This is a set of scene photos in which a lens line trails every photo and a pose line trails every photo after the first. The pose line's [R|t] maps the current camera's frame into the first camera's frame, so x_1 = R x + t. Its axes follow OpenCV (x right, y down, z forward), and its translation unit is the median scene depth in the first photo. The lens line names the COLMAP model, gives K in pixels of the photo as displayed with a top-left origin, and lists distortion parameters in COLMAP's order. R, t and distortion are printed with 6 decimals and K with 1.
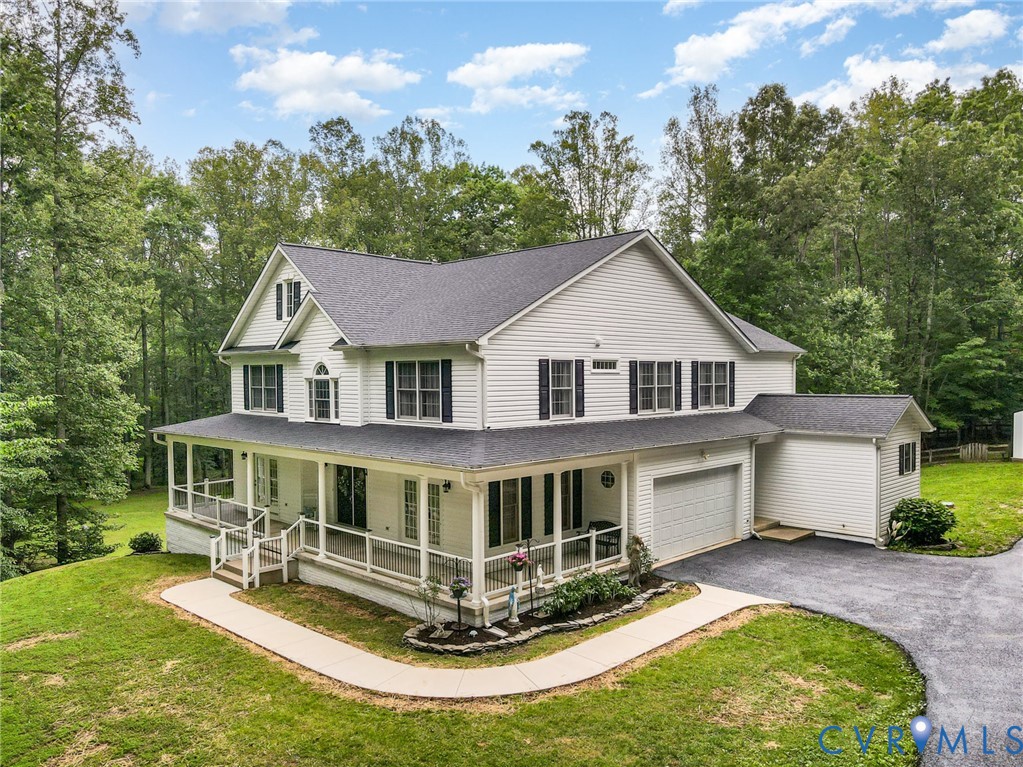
lens RADIAL K [[765.1, 0, 511.5], [0, 765.1, 383.5], [0, 0, 1]] dist [0.005582, 0.090777]
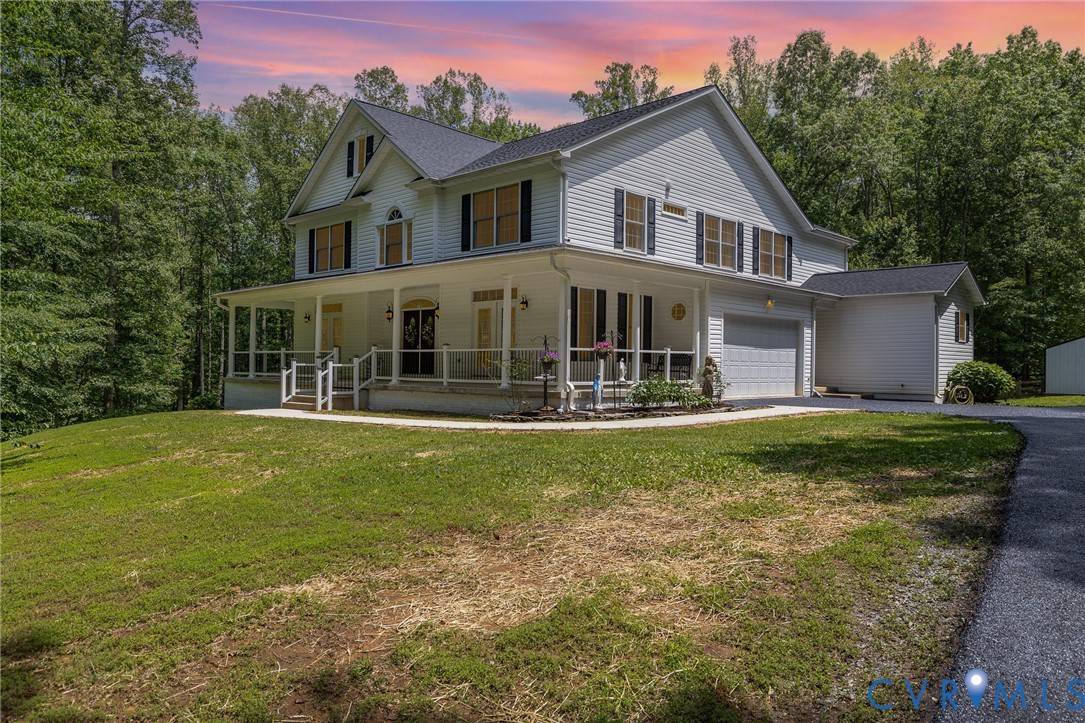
lens RADIAL K [[765.8, 0, 545.1], [0, 765.8, 333.2], [0, 0, 1]] dist [0.025881, 0.000039]
pose [[0.999664, 0.020461, 0.015935, -0.055255], [-0.019497, 0.998098, -0.058479, 0.176645], [-0.017102, 0.058148, 0.998161, -0.010553]]
